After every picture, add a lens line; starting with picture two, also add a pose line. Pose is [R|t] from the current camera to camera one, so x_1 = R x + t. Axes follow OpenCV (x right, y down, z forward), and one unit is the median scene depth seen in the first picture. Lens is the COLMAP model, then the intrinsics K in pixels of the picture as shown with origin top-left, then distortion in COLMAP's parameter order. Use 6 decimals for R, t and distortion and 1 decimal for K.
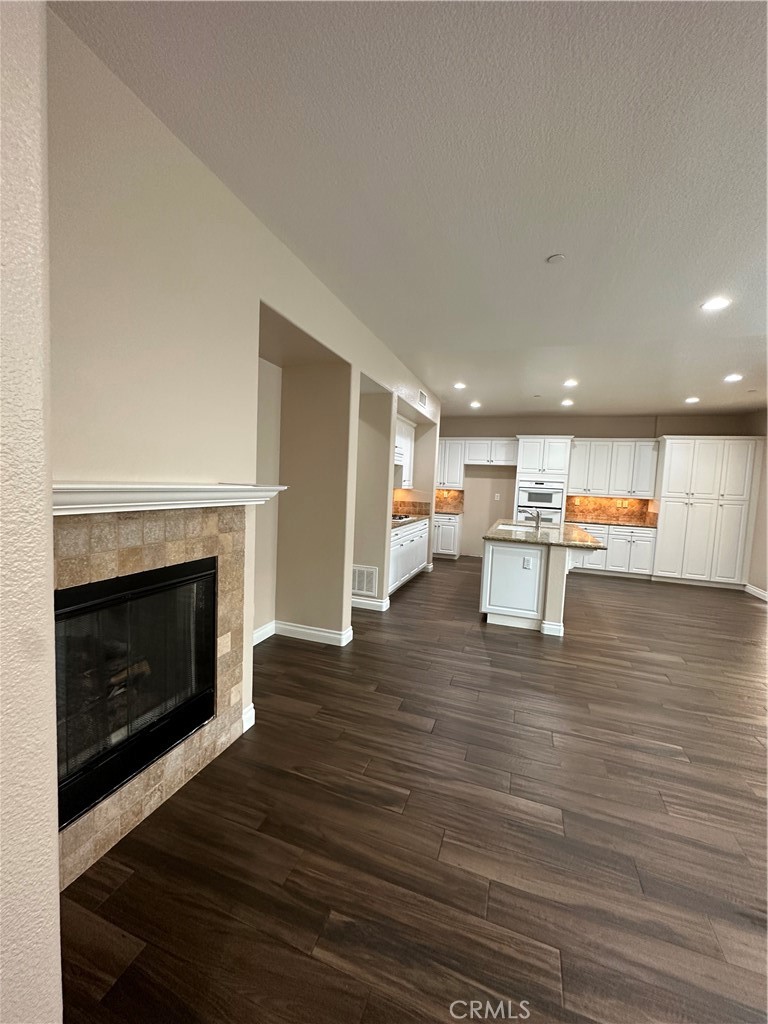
lens RADIAL K [[404.7, 0, 384.0], [0, 404.7, 512.0], [0, 0, 1]] dist [-0.007052, 0.000173]
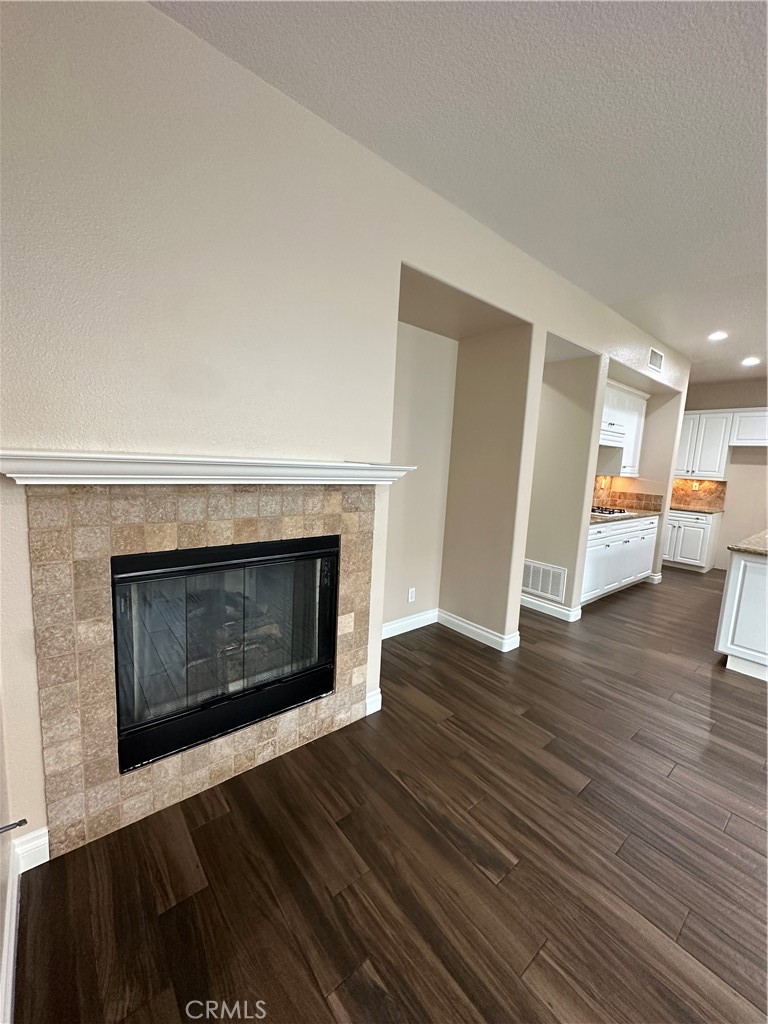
lens RADIAL K [[404.7, 0, 384.0], [0, 404.7, 512.0], [0, 0, 1]] dist [-0.007052, 0.000173]
pose [[0.855997, 0.068274, -0.512453, 0.168261], [-0.052031, 0.997586, 0.045997, 0.001501], [0.514357, -0.012710, 0.857482, 0.185974]]
